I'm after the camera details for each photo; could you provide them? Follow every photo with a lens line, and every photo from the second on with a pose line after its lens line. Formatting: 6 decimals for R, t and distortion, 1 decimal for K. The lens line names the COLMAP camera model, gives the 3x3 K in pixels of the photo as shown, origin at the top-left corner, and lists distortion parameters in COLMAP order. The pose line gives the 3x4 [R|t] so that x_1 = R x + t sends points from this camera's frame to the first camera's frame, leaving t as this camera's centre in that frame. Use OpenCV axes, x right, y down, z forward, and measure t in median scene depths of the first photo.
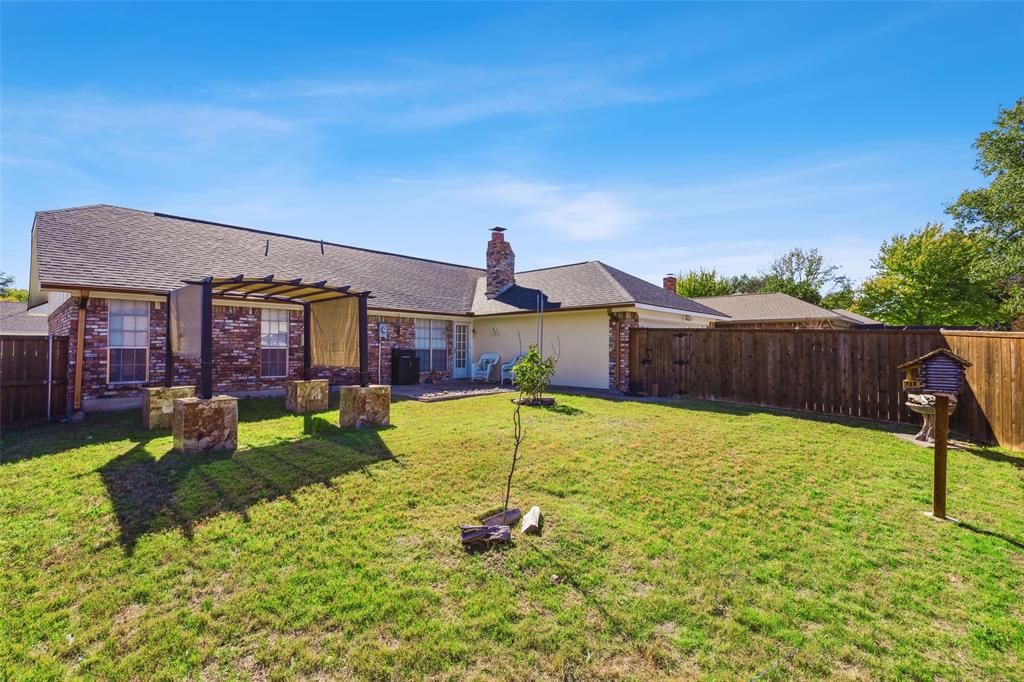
lens RADIAL K [[469.6, 0, 516.8], [0, 469.6, 346.7], [0, 0, 1]] dist [0.007949, -0.000490]
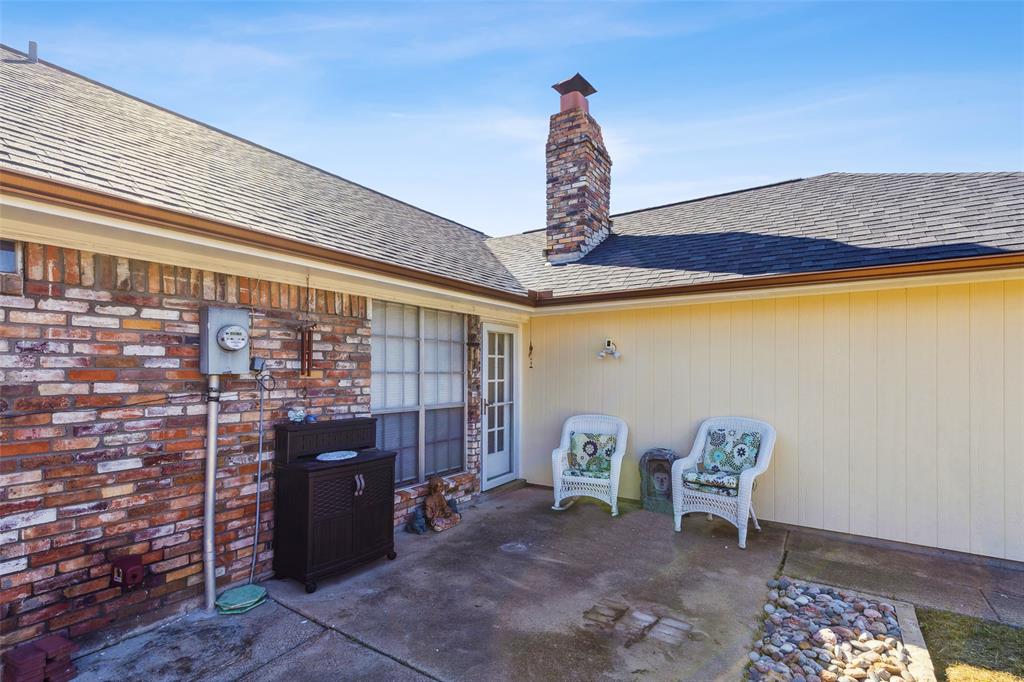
lens RADIAL K [[473.3, 0, 513.2], [0, 473.3, 371.6], [0, 0, 1]] dist [0.009395, -0.000057]
pose [[0.986632, -0.008884, 0.162724, -0.173534], [0.008643, 0.999960, 0.002191, -0.018512], [-0.162737, -0.000756, 0.986669, 0.691963]]
